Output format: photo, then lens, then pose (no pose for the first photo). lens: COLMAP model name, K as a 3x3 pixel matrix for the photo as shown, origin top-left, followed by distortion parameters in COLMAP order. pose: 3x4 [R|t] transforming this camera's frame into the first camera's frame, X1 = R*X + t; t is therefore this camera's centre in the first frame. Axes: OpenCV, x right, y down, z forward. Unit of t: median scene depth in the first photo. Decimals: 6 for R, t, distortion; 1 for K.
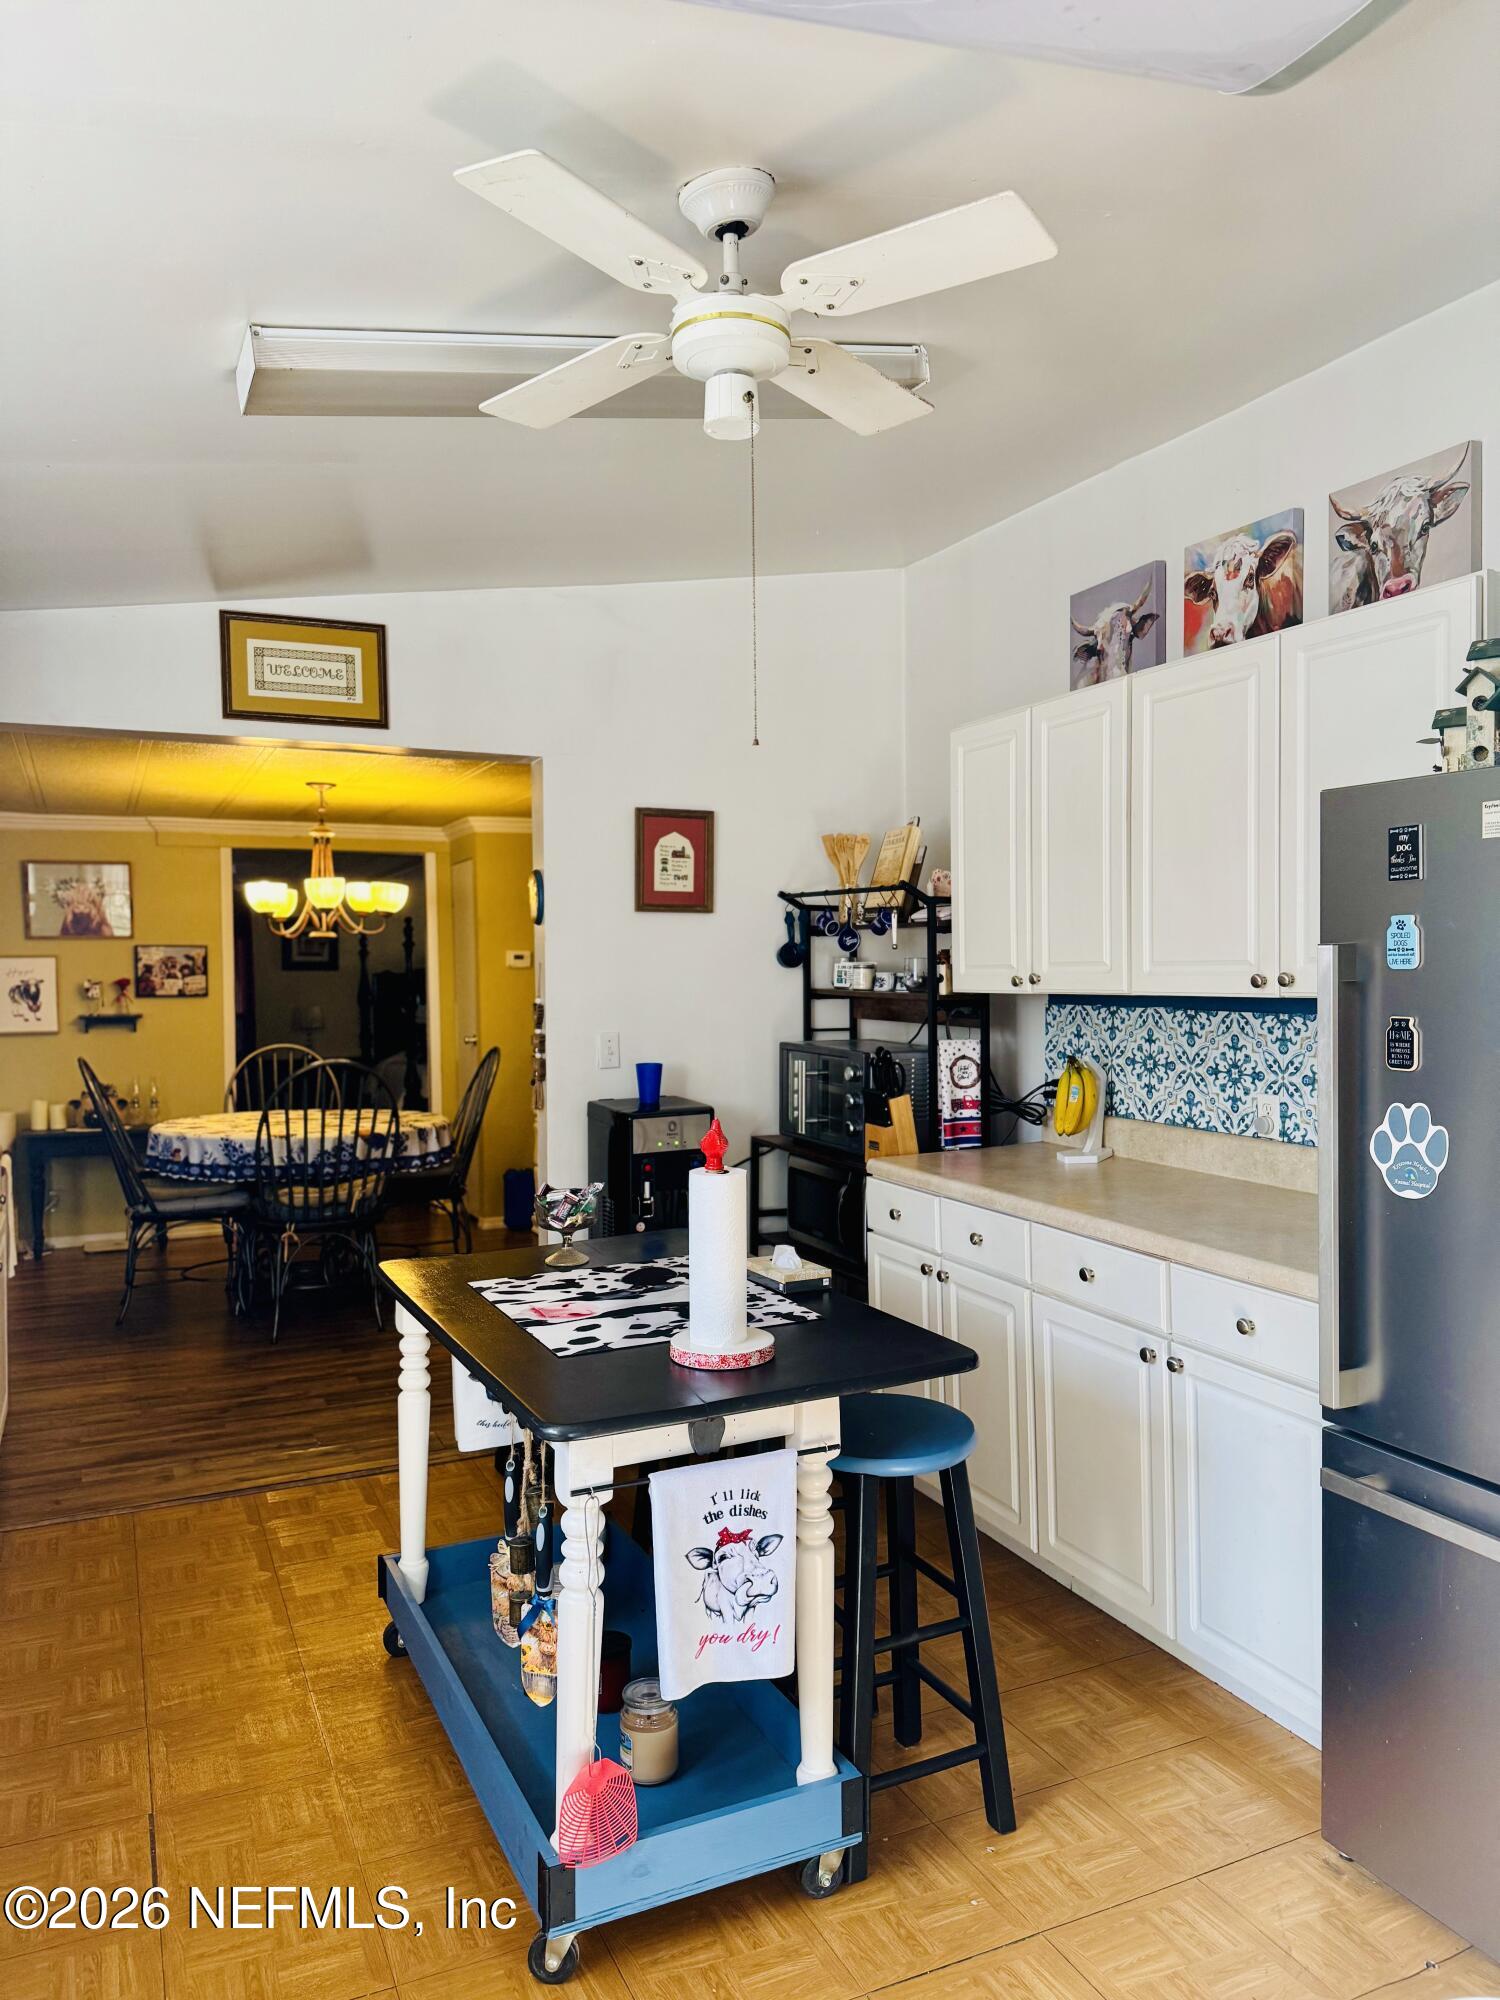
lens RADIAL K [[1383.0, 0, 749.1], [0, 1383.0, 1029.5], [0, 0, 1]] dist [0.076070, -0.097296]
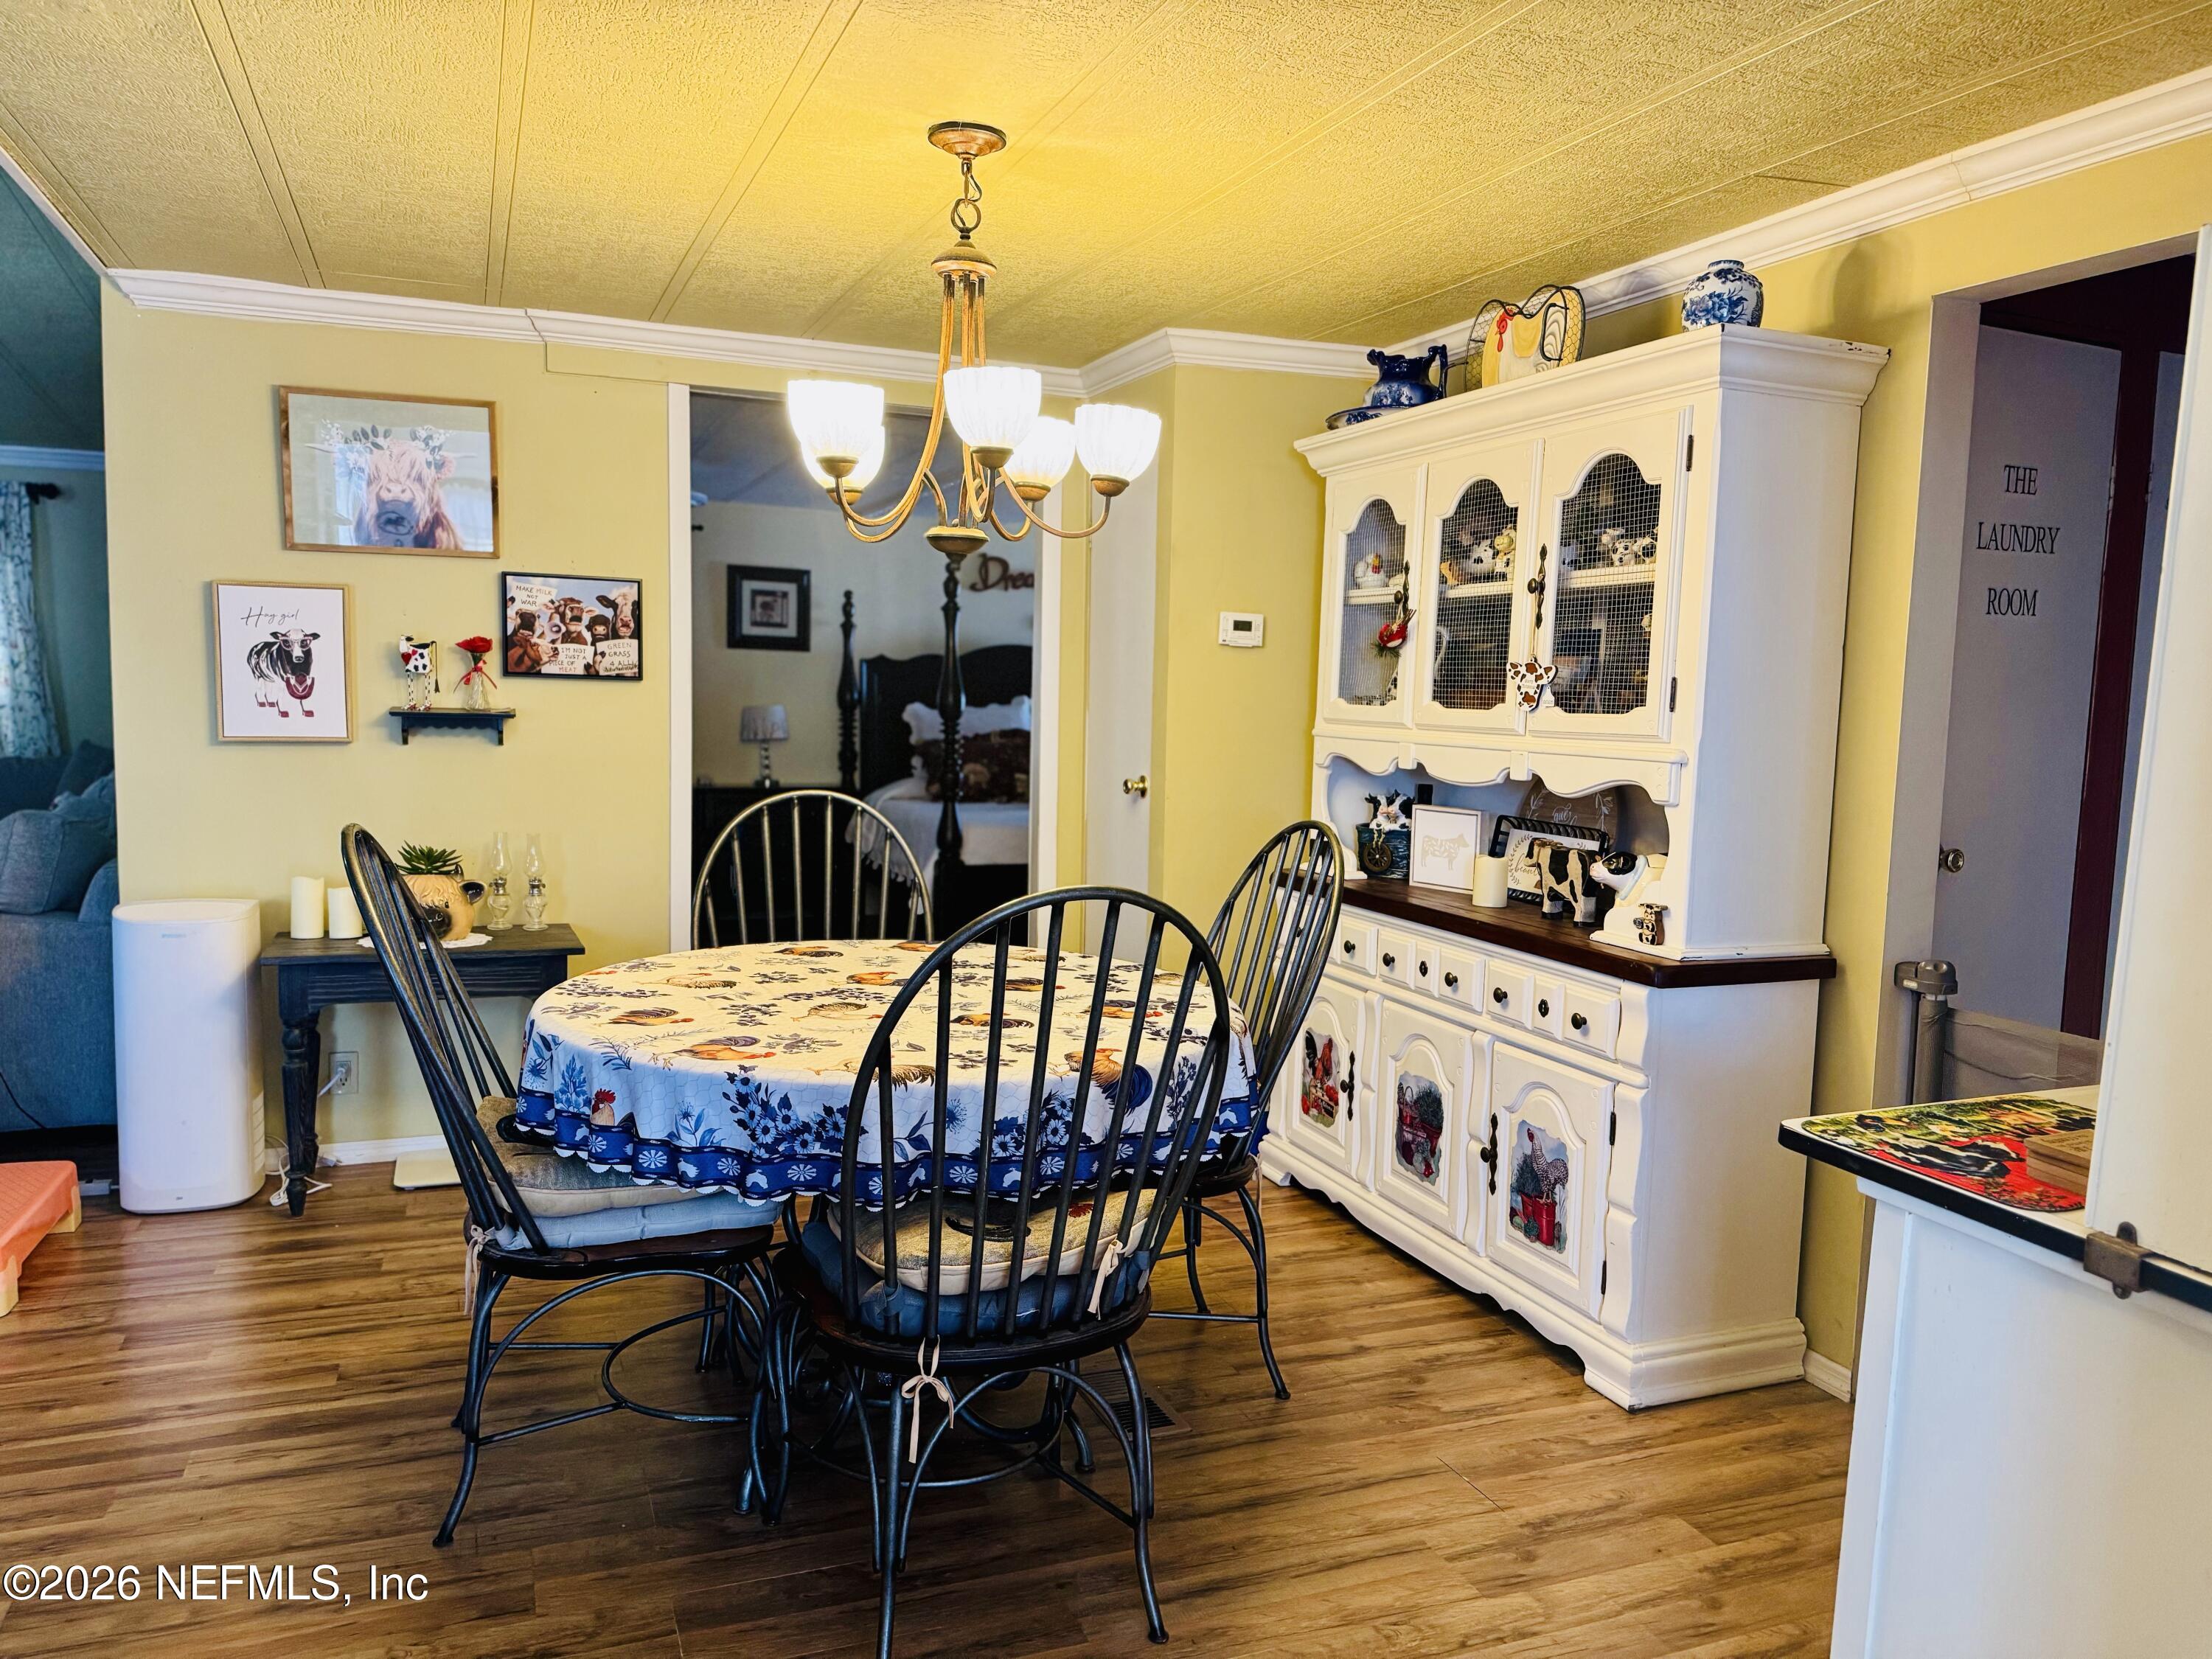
lens RADIAL K [[1562.3, 0, 1098.0], [0, 1562.3, 843.2], [0, 0, 1]] dist [0.139536, -0.194668]
pose [[0.997677, 0.040768, -0.054571, -0.194330], [-0.037306, 0.997314, 0.063036, -0.007353], [0.056994, -0.060854, 0.996518, 0.446469]]
